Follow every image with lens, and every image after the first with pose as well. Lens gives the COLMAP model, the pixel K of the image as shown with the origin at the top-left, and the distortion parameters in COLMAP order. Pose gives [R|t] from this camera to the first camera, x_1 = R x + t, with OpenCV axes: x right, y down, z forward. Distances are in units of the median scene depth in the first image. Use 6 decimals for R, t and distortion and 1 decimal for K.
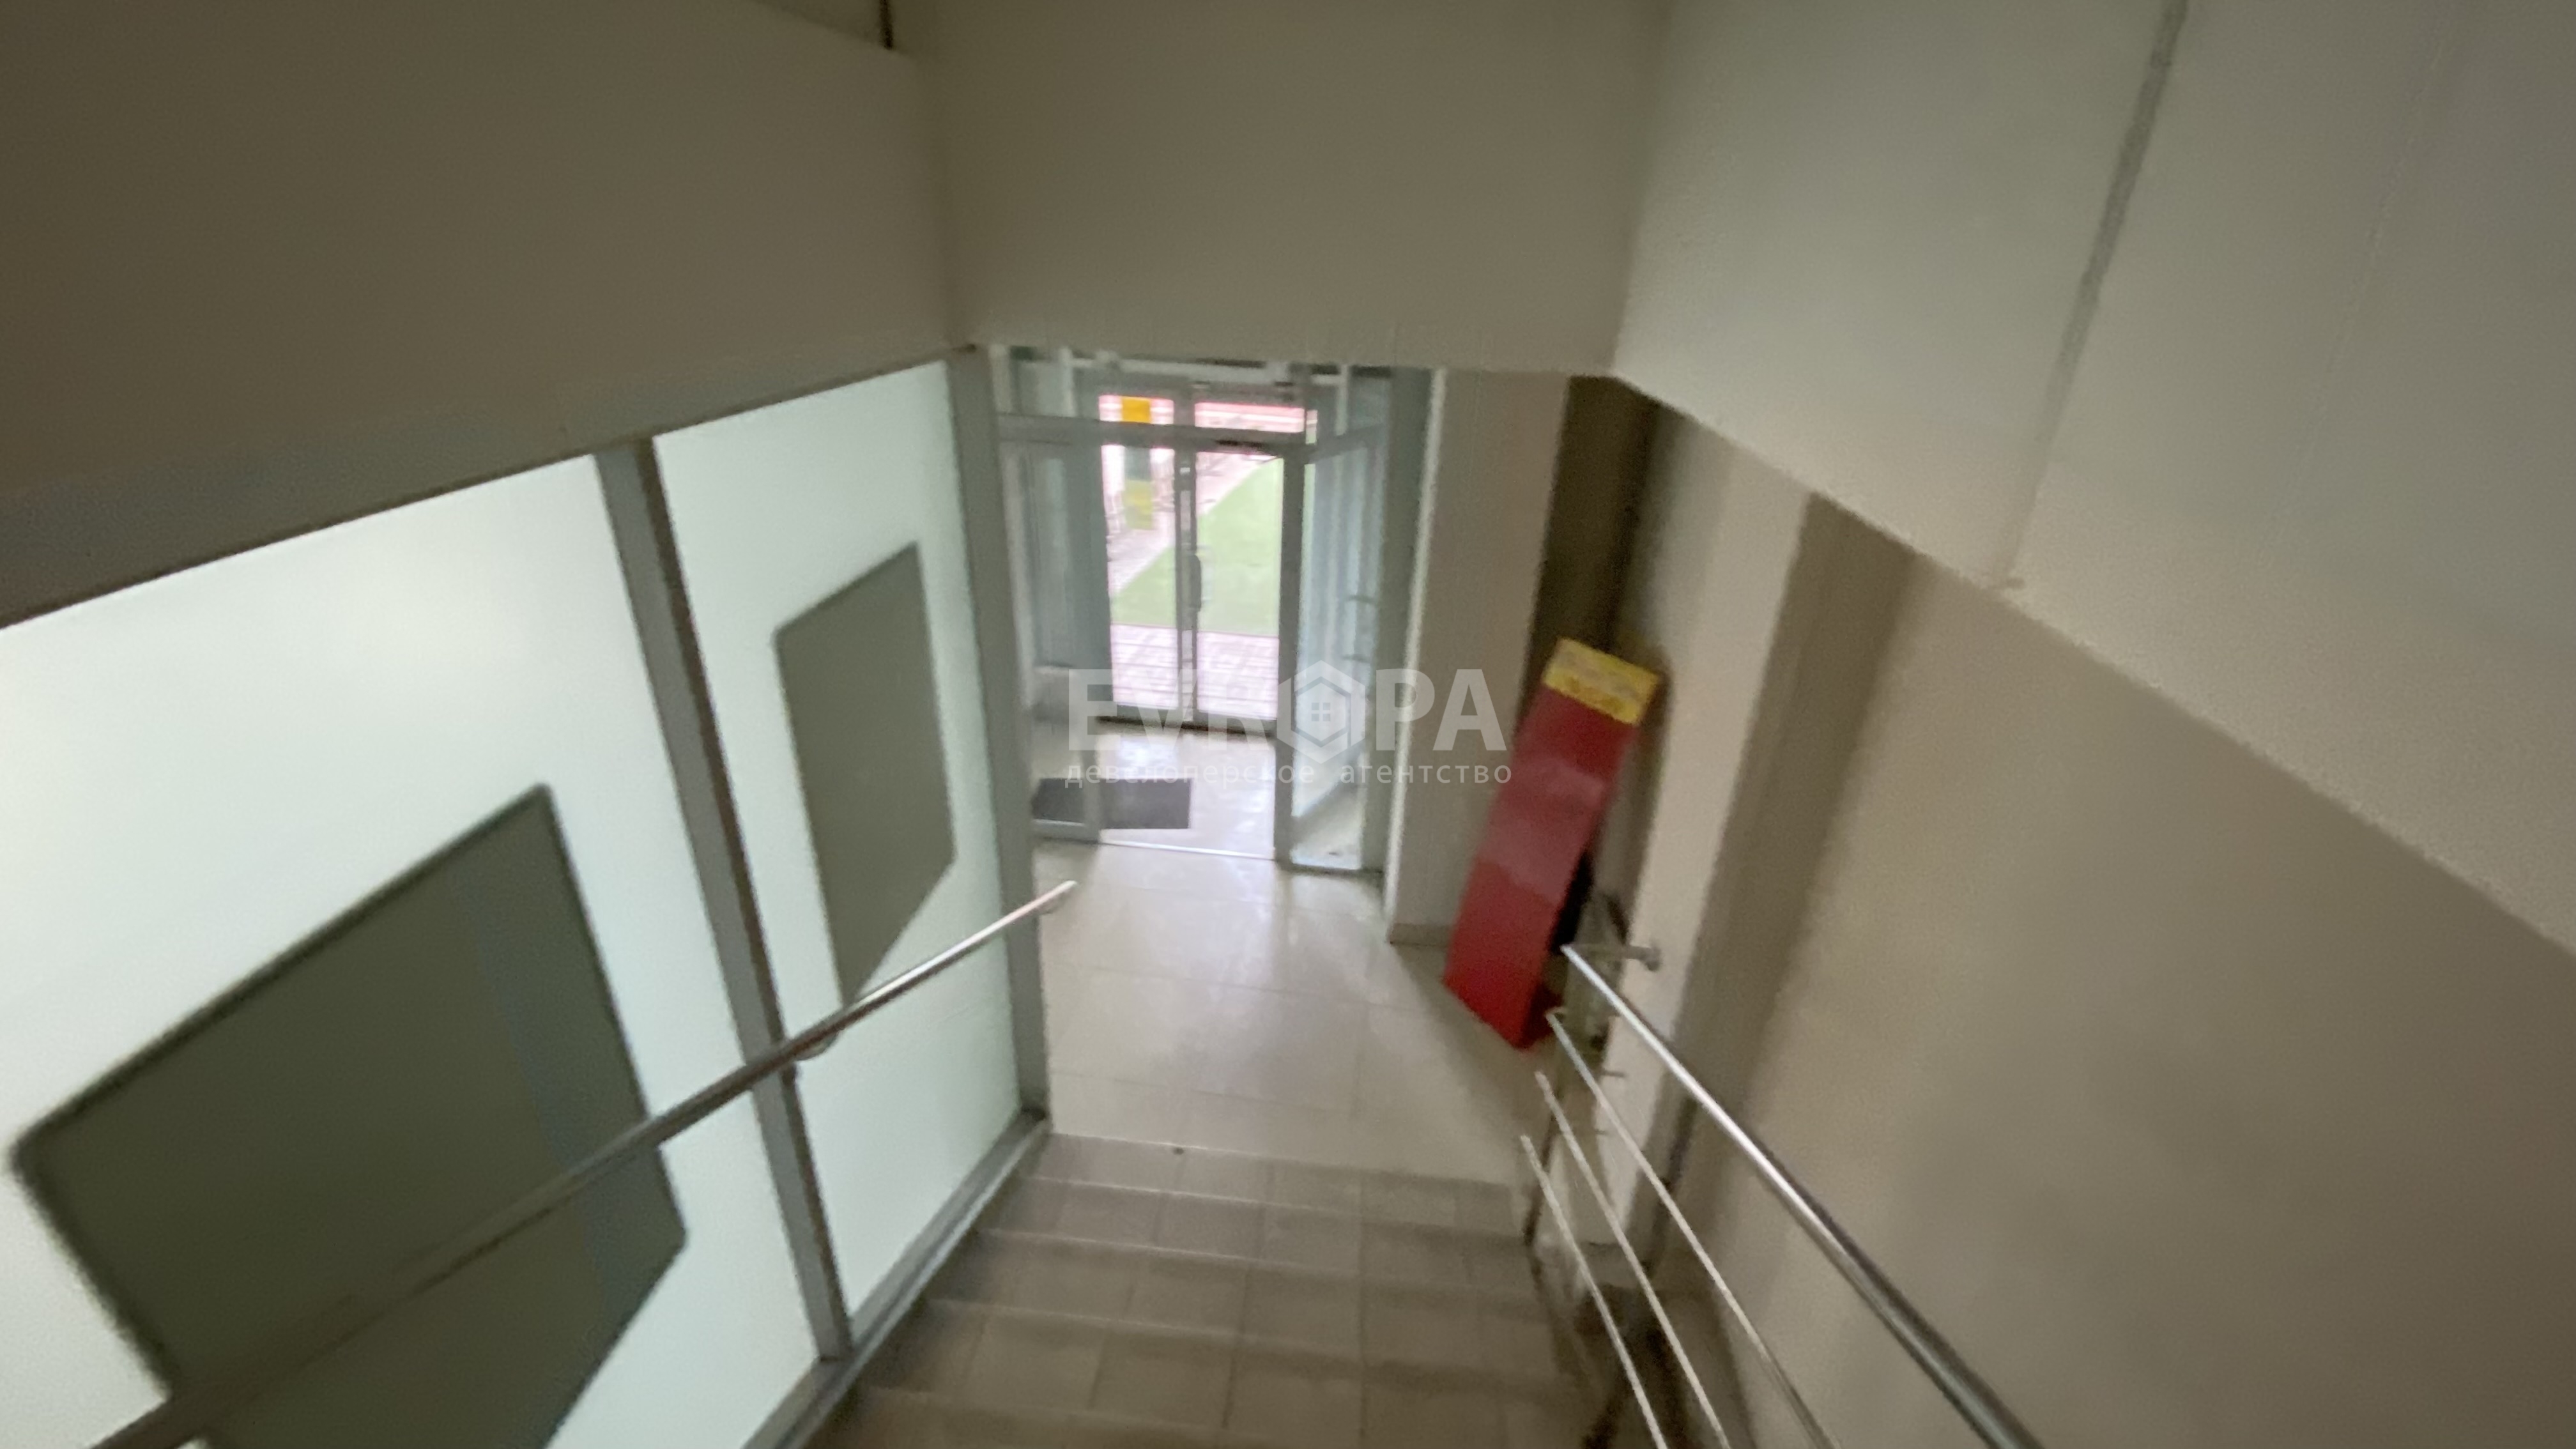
lens RADIAL K [[1034.4, 0, 1288.0], [0, 1034.4, 724.5], [0, 0, 1]] dist [0.097976, -0.000028]
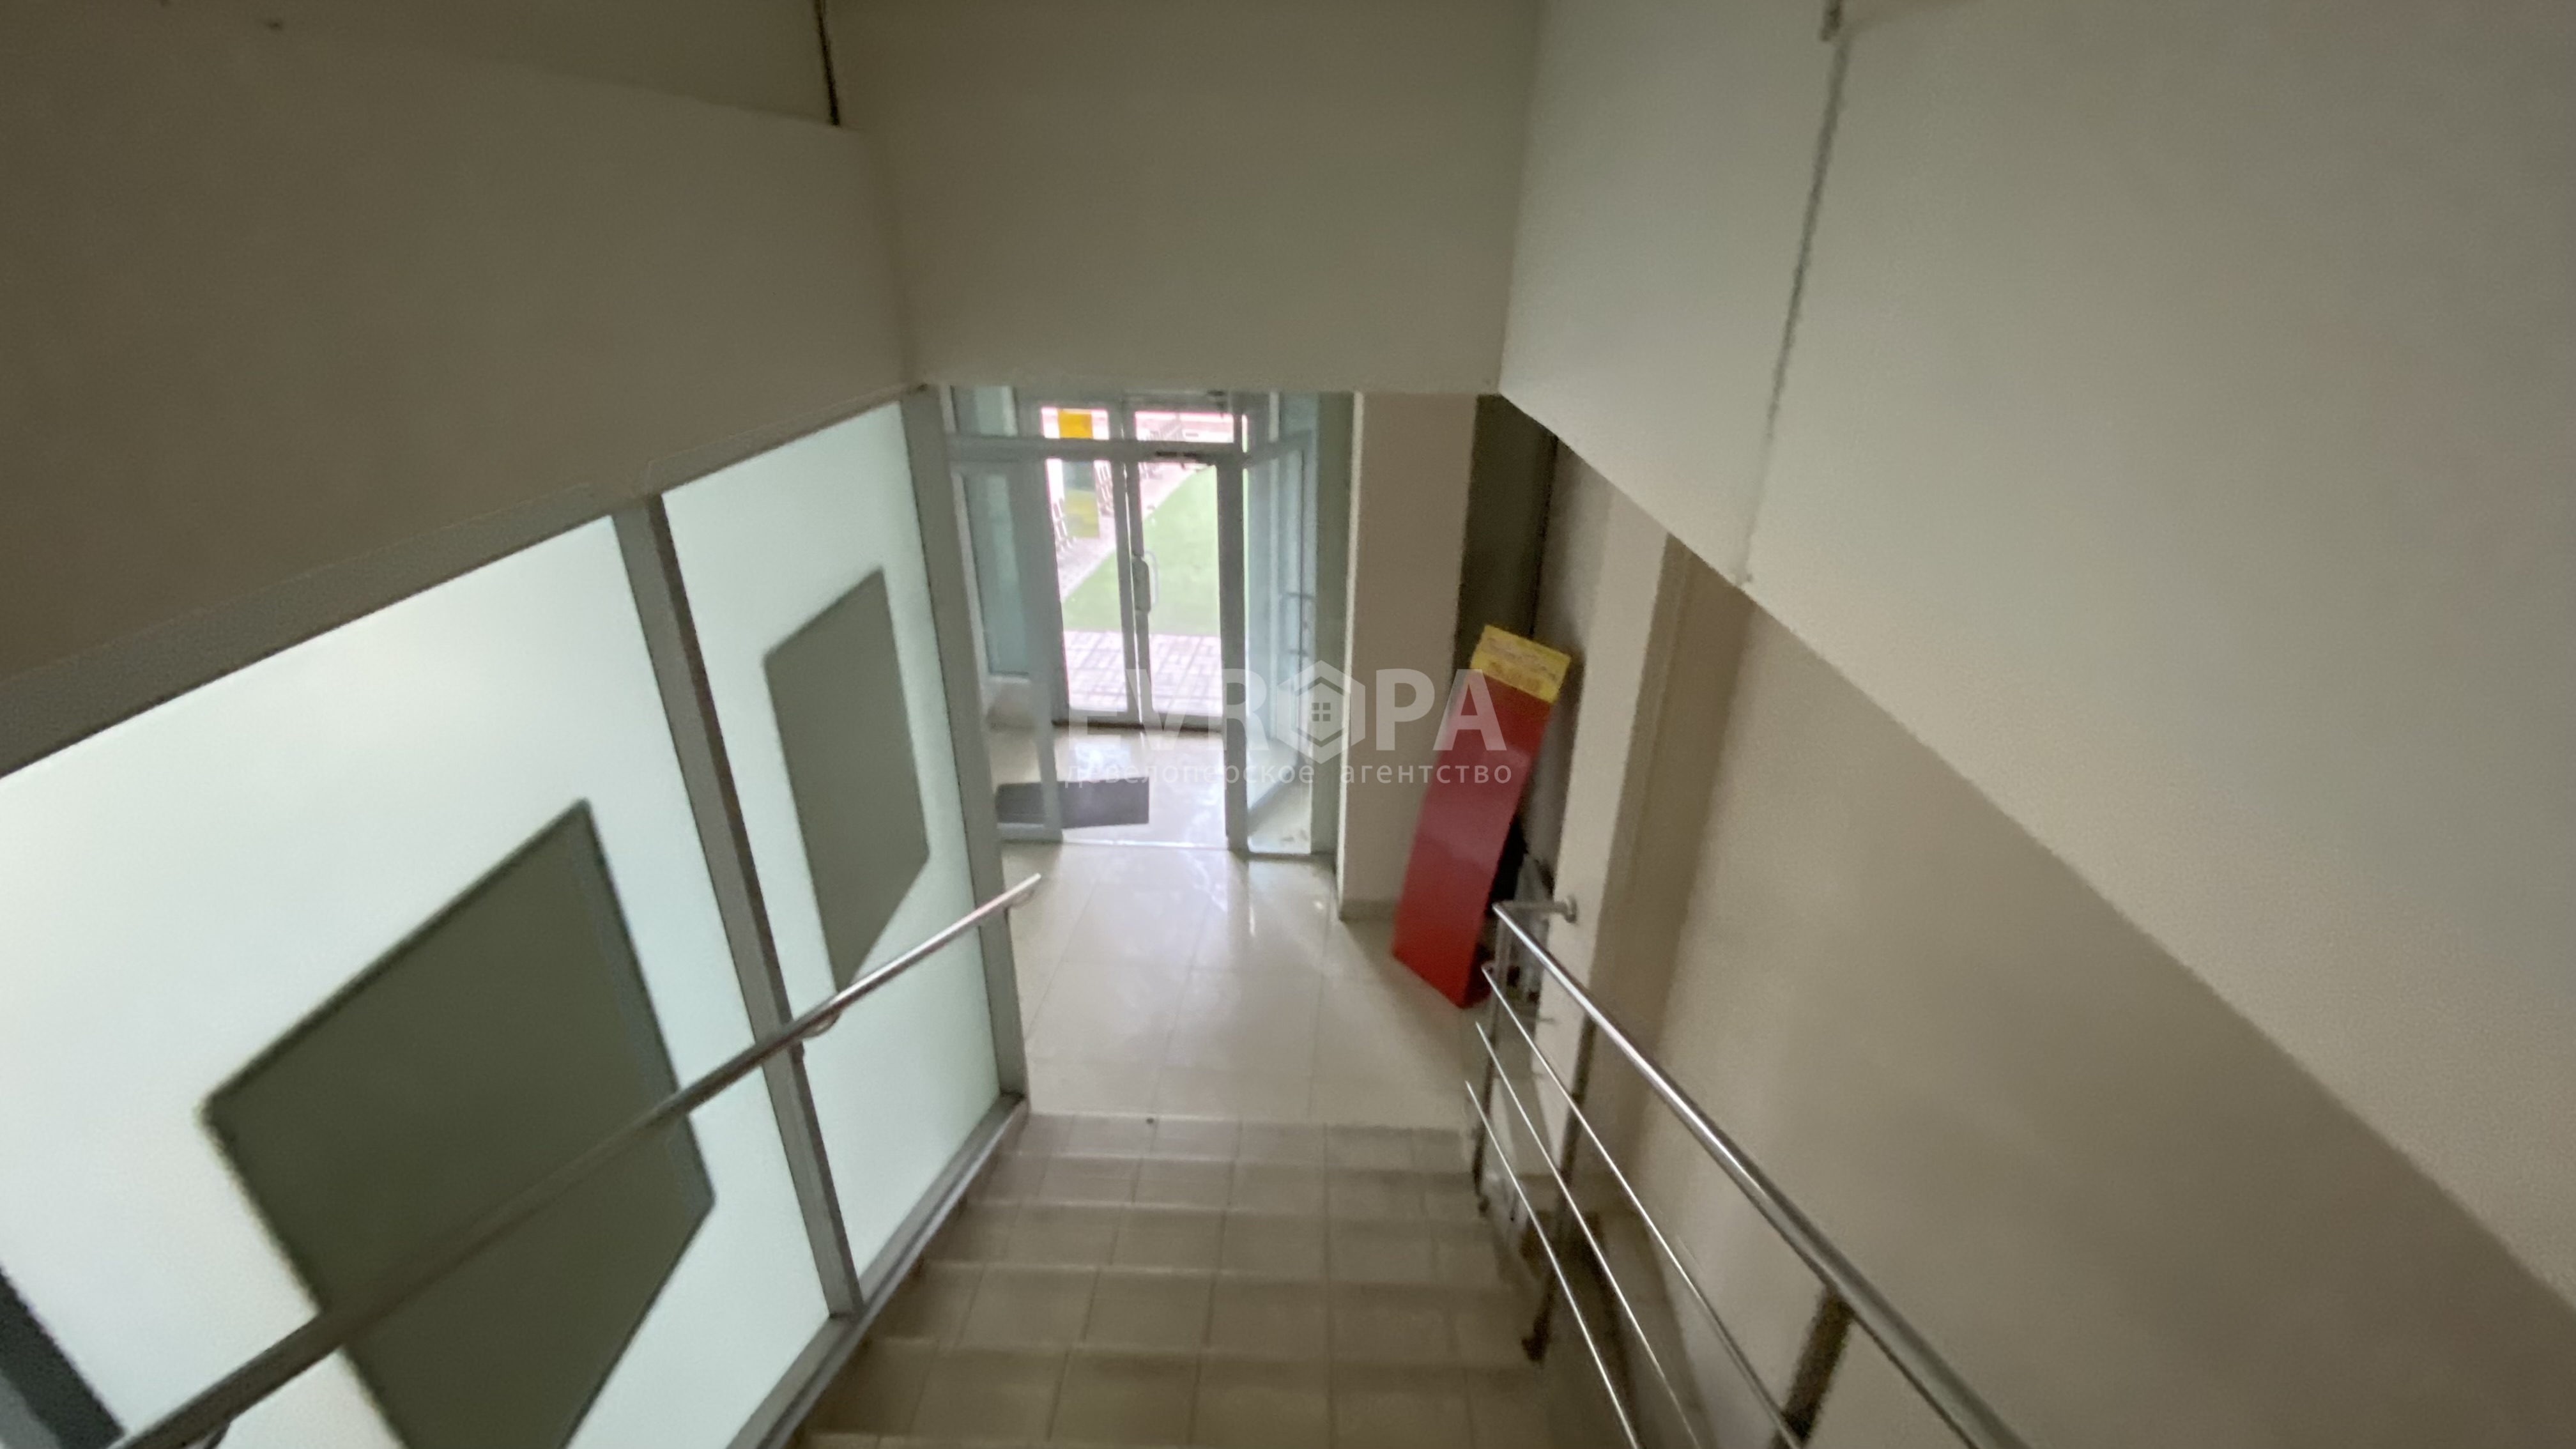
lens RADIAL K [[1074.3, 0, 1278.6], [0, 1074.3, 719.5], [0, 0, 1]] dist [0.108742, -0.072303]
pose [[0.998305, -0.050371, 0.029165, 0.013496], [0.050435, 0.998726, -0.001474, 0.005065], [-0.029054, 0.002943, 0.999574, -0.110025]]
